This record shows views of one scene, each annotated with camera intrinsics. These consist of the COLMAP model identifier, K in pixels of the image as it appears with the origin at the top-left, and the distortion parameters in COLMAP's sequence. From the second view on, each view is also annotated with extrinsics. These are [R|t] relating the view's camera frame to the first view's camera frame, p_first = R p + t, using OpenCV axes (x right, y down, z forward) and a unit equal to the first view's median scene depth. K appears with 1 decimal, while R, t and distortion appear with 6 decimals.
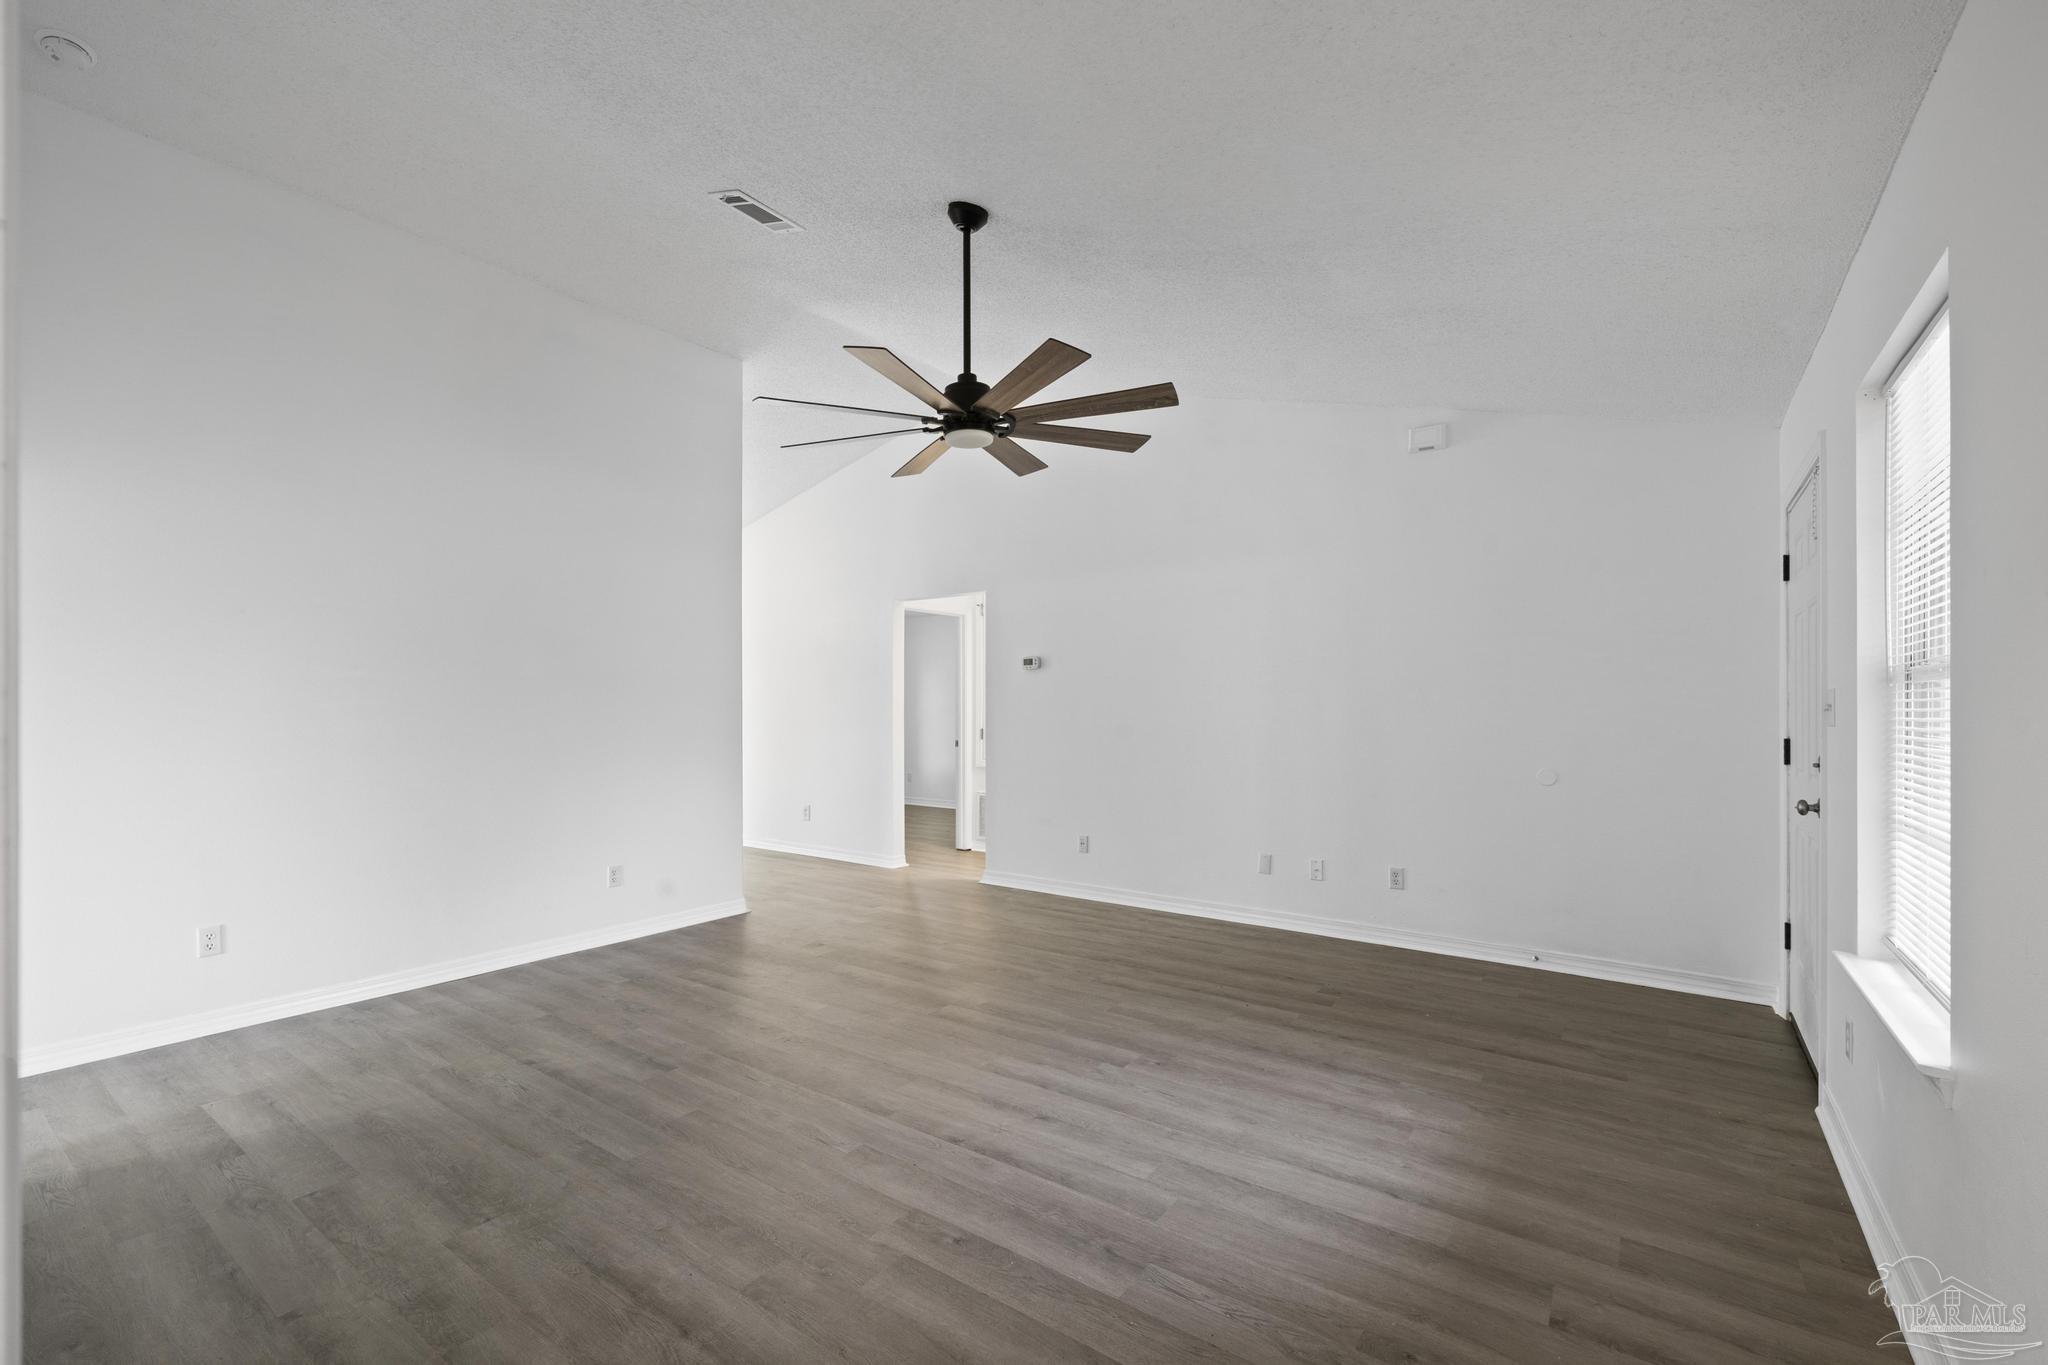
lens RADIAL K [[870.1, 0, 1036.6], [0, 870.1, 697.4], [0, 0, 1]] dist [0.000439, 0.000124]
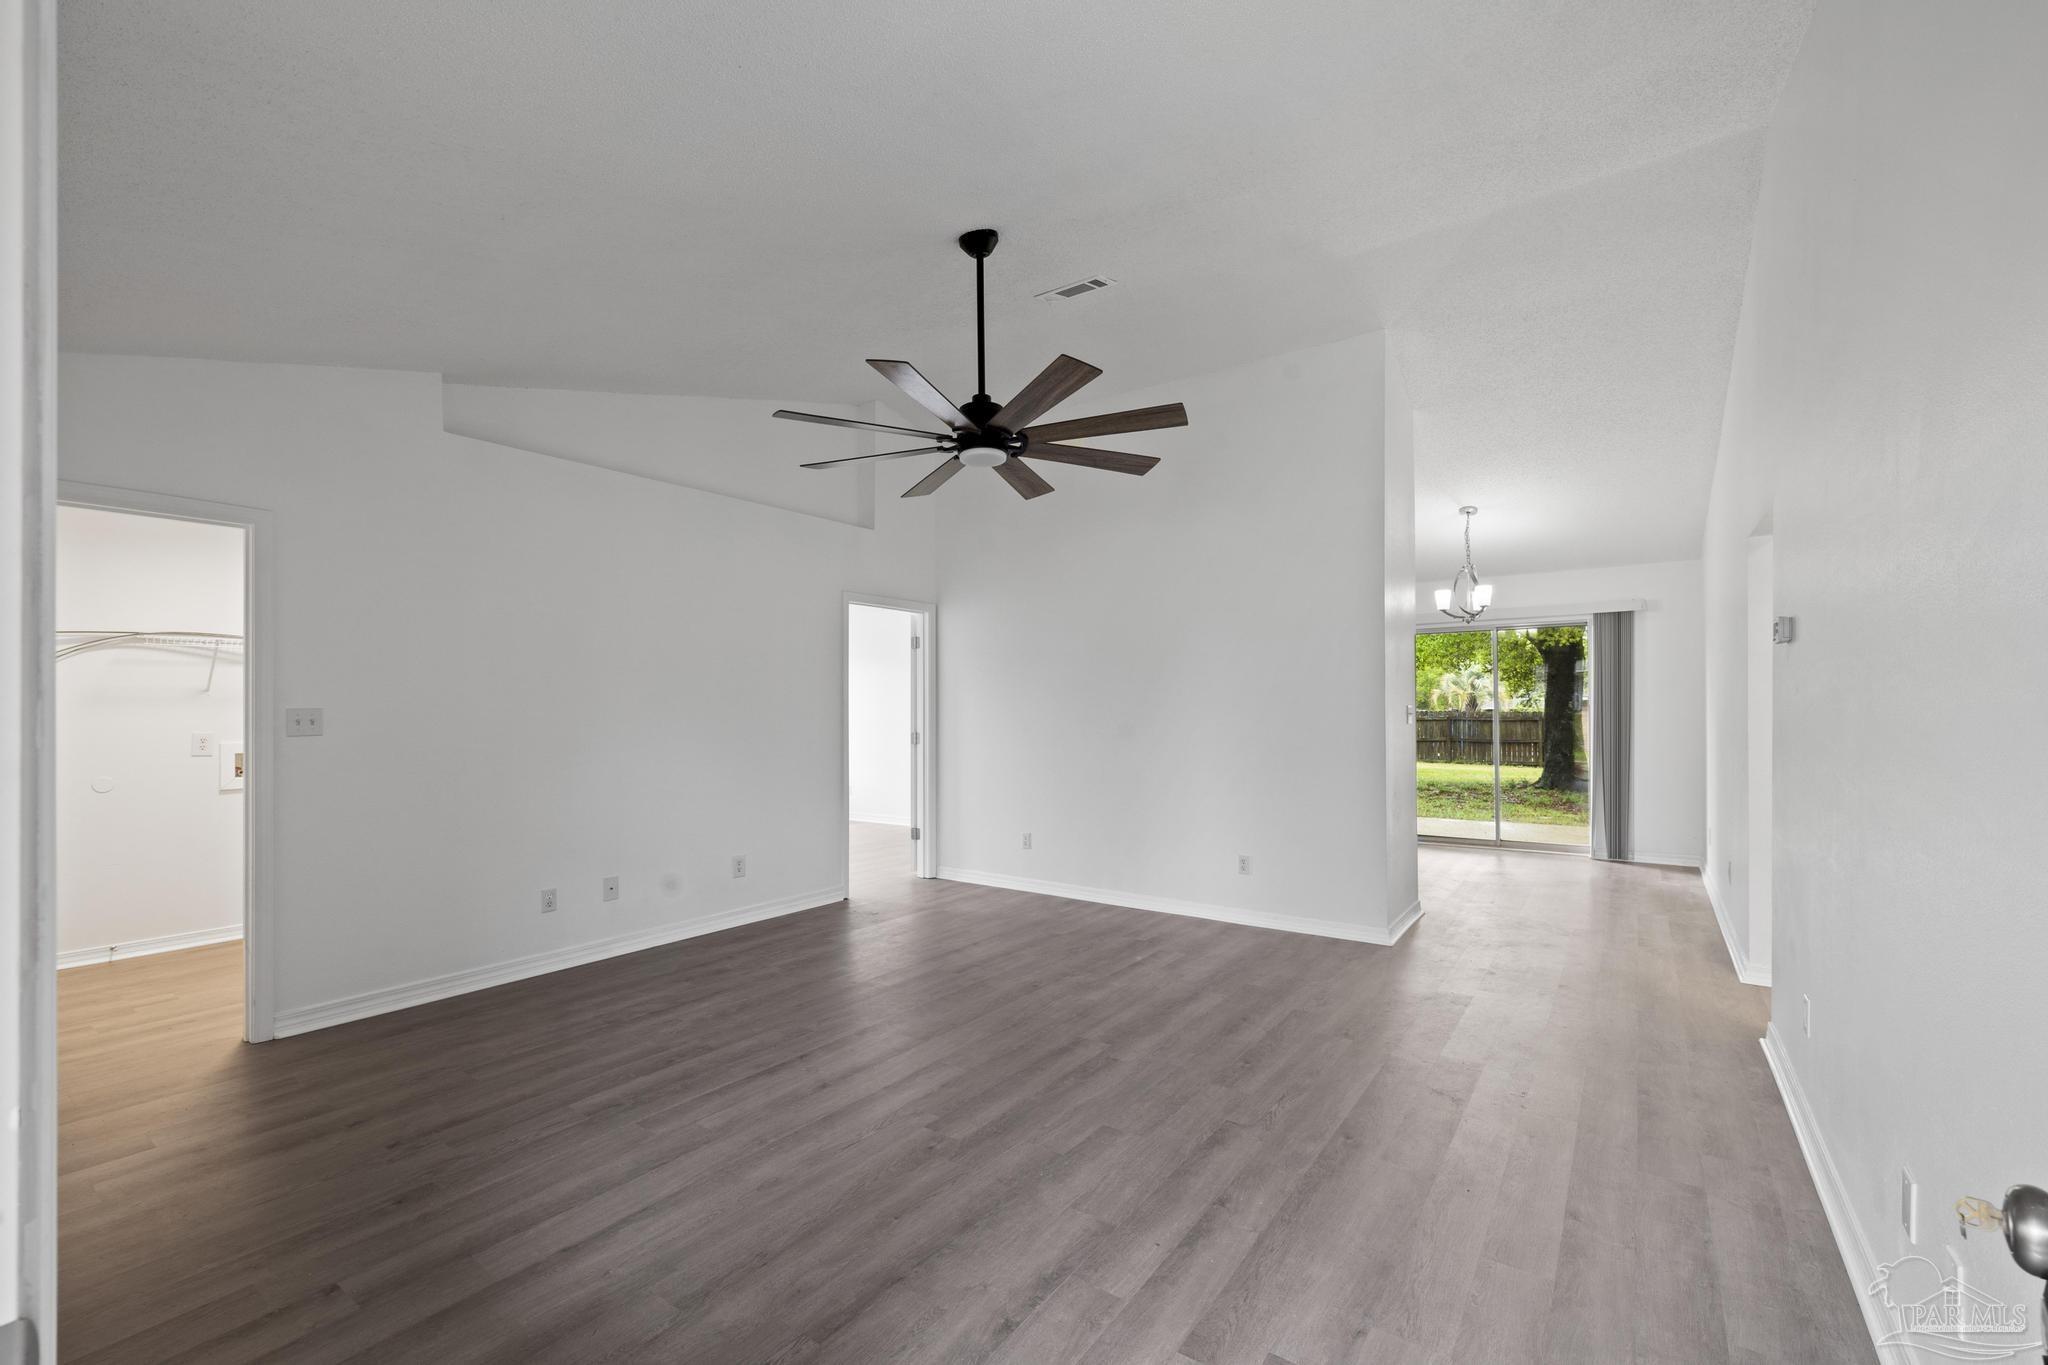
lens RADIAL K [[870.1, 0, 1011.9], [0, 870.1, 693.2], [0, 0, 1]] dist [0.000439, 0.000124]
pose [[-0.017939, -0.016979, -0.999695, 1.250640], [0.016818, 0.999709, -0.017281, -0.004240], [0.999698, -0.017123, -0.017649, 1.393582]]
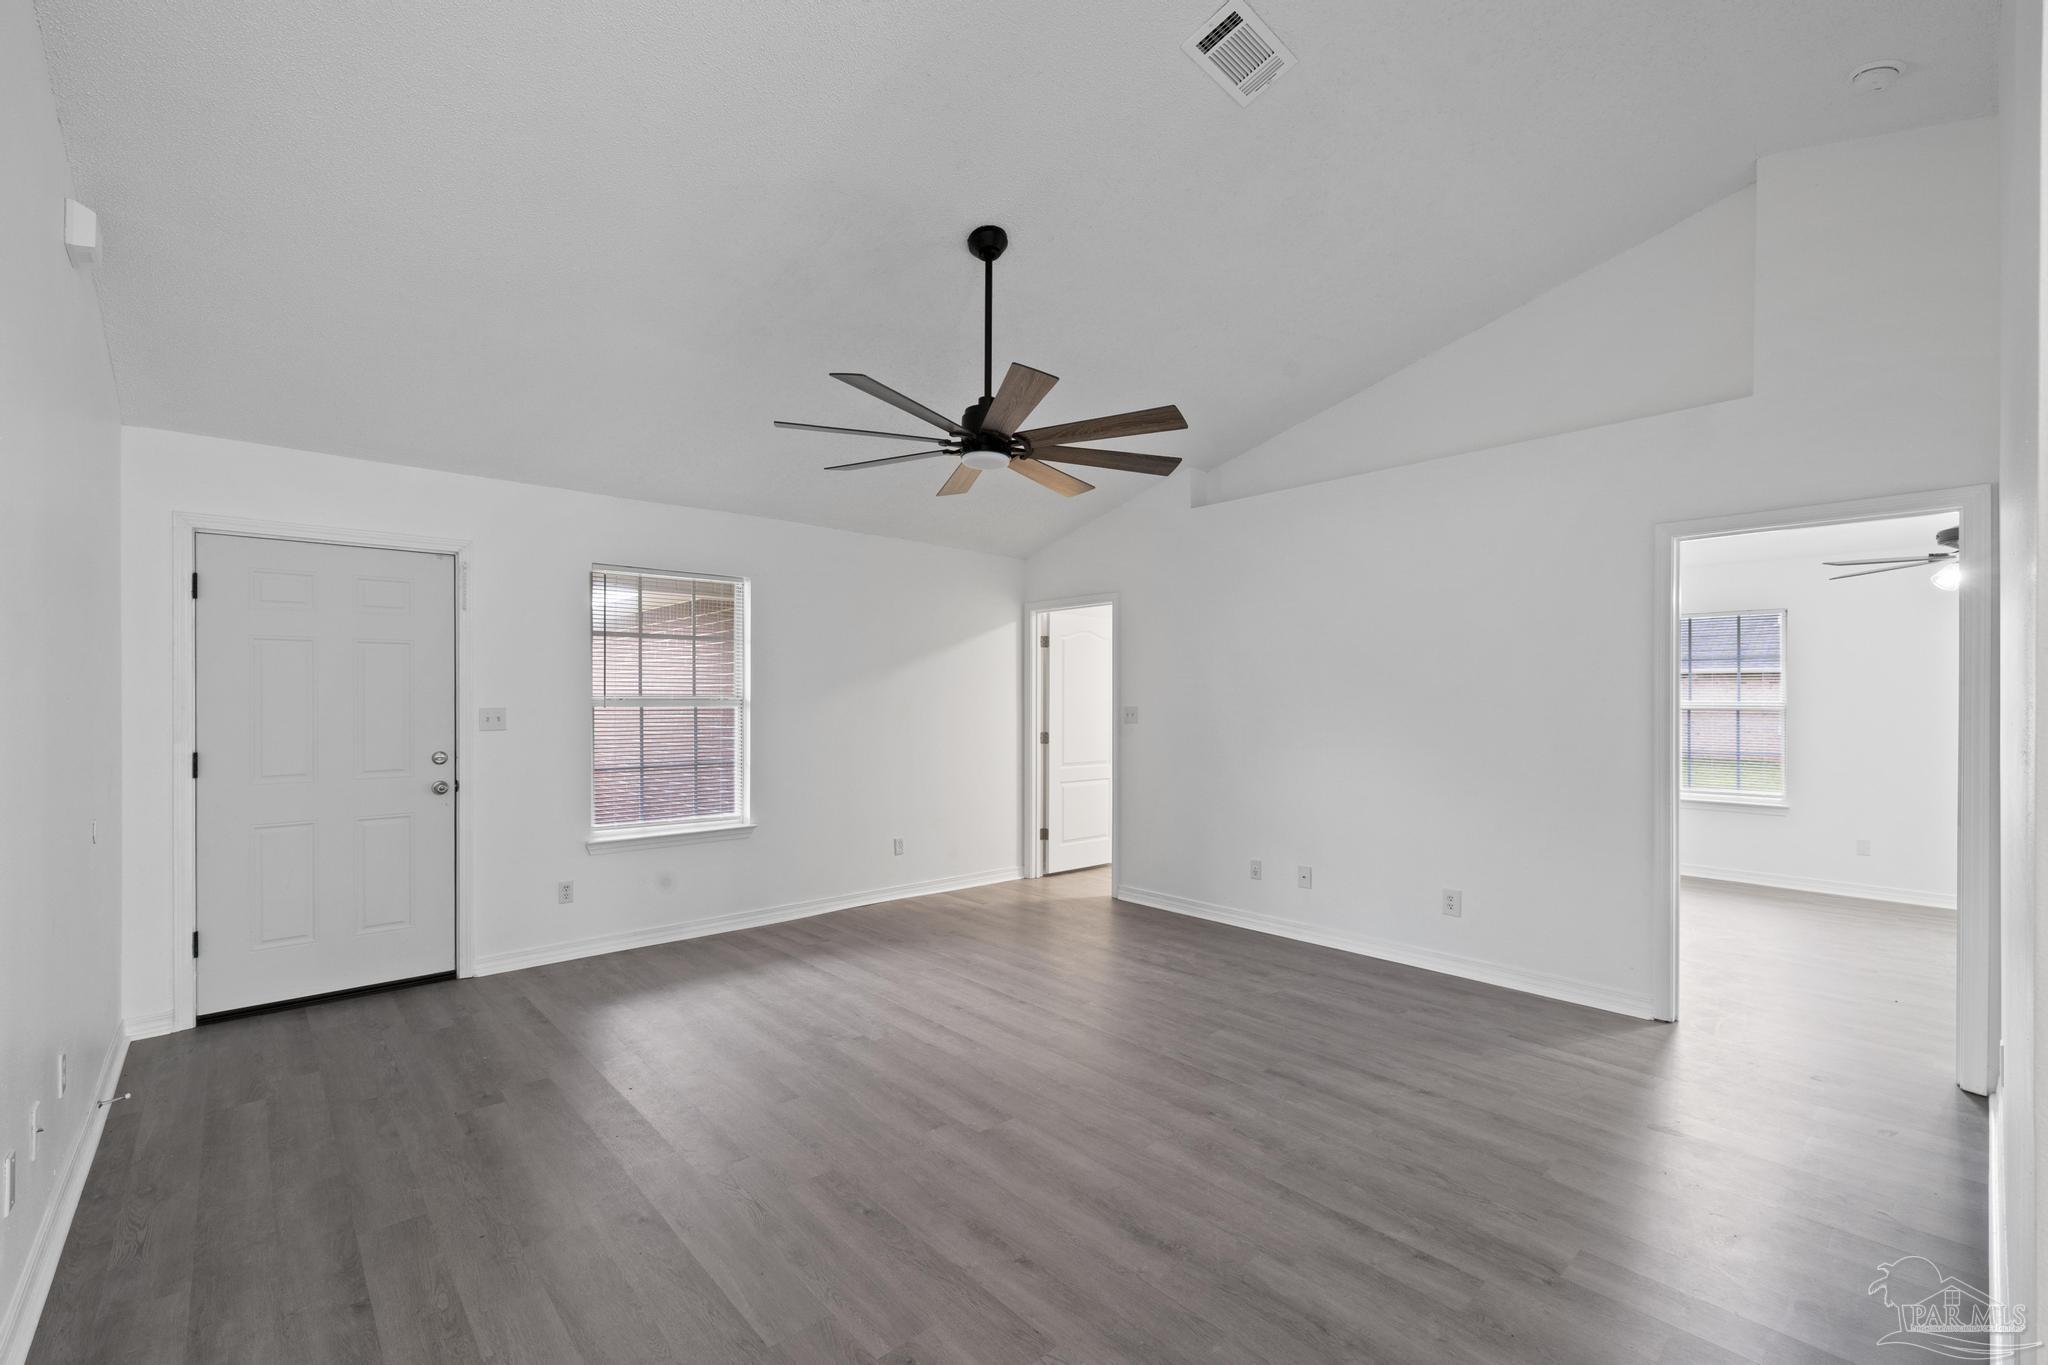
lens RADIAL K [[870.1, 0, 1014.9], [0, 870.1, 692.2], [0, 0, 1]] dist [0.000439, 0.000124]
pose [[-0.972846, 0.000505, 0.231452, -0.454989], [-0.005023, 0.999716, -0.023296, -0.004133], [-0.231398, -0.023826, -0.972567, 2.610063]]
